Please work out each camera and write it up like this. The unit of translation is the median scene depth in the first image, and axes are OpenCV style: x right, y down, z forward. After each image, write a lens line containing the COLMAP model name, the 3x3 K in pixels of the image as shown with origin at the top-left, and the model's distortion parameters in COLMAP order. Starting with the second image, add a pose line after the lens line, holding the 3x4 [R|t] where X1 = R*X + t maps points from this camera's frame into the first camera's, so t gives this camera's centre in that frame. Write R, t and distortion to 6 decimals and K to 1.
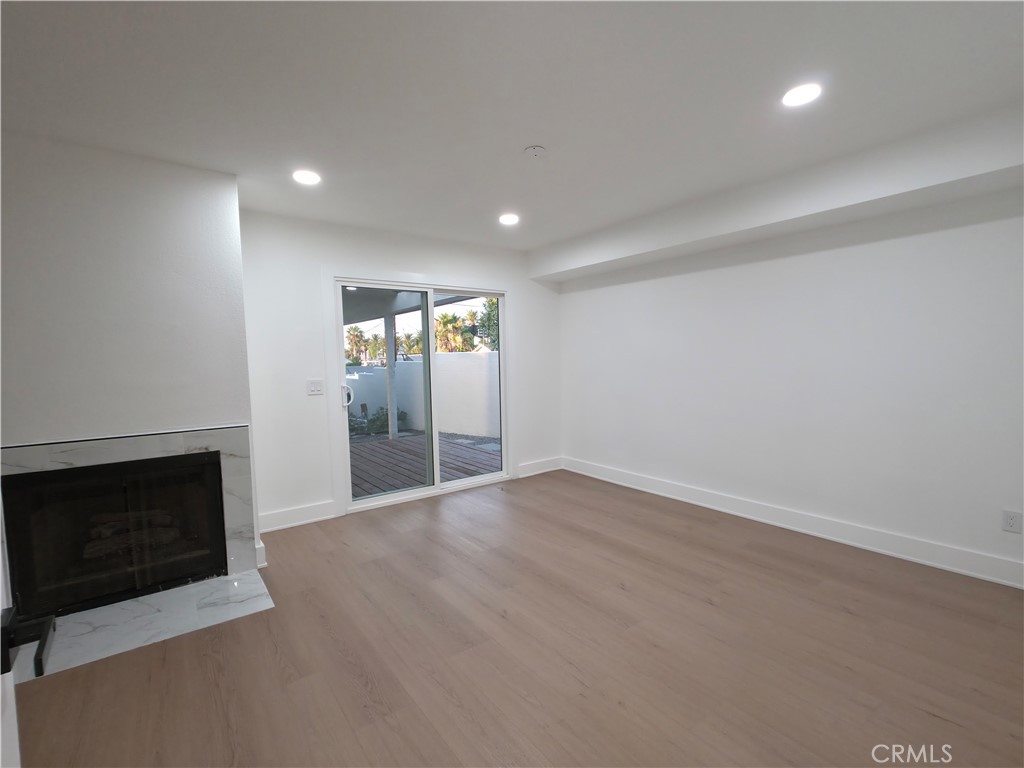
lens RADIAL K [[474.8, 0, 518.5], [0, 474.8, 389.5], [0, 0, 1]] dist [-0.003754, 0.000787]
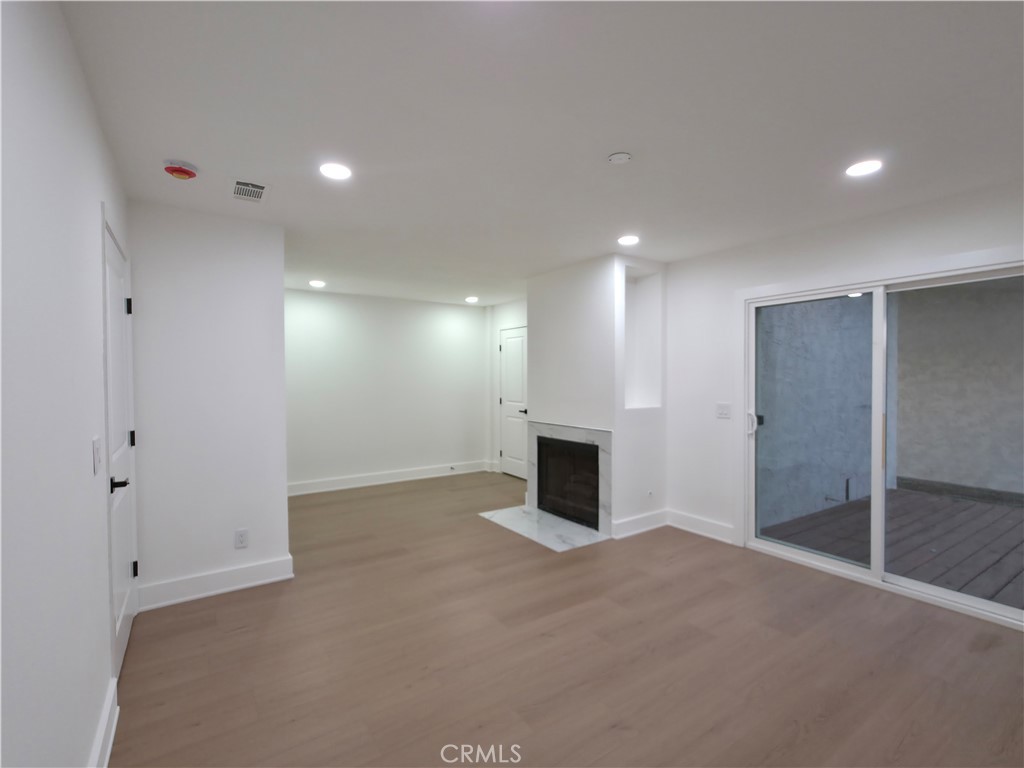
lens RADIAL K [[474.8, 0, 507.4], [0, 474.8, 387.0], [0, 0, 1]] dist [-0.003754, 0.000787]
pose [[-0.062470, 0.042545, -0.997140, 0.808417], [-0.059001, 0.997186, 0.046244, -0.098087], [0.996301, 0.061721, -0.059784, 0.758411]]
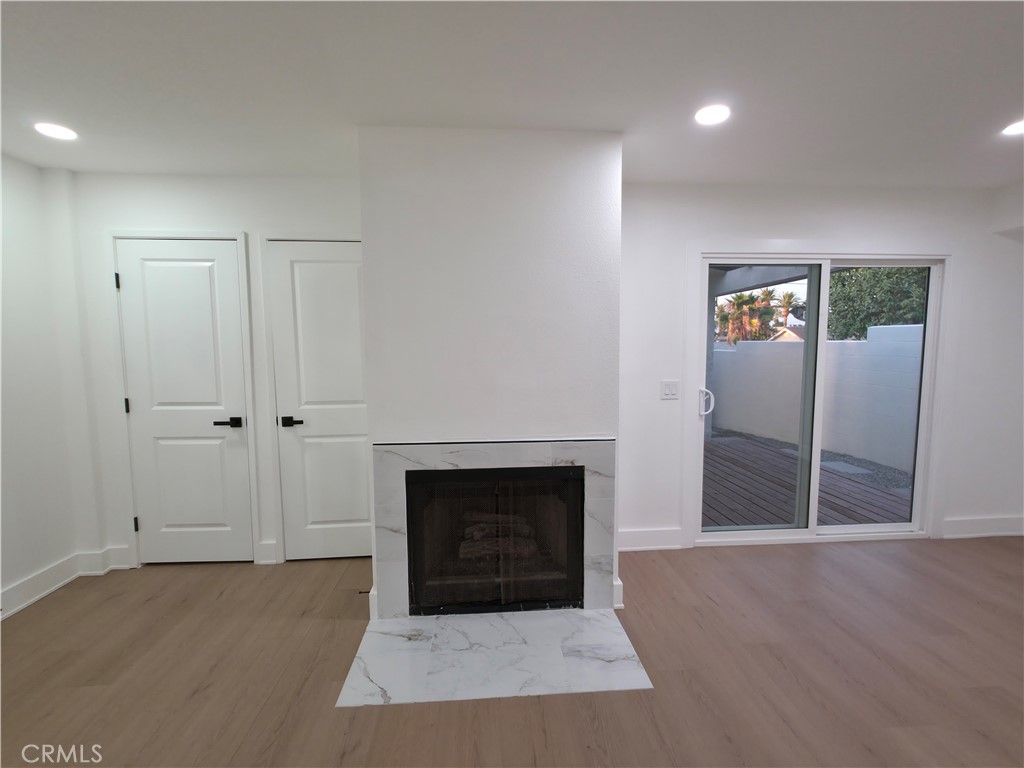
lens RADIAL K [[474.8, 0, 509.2], [0, 474.8, 388.7], [0, 0, 1]] dist [-0.003754, 0.000787]
pose [[0.837564, 0.066545, -0.542272, -0.275746], [-0.048451, 0.997691, 0.047596, -0.042125], [0.544187, -0.013591, 0.838854, 0.199388]]
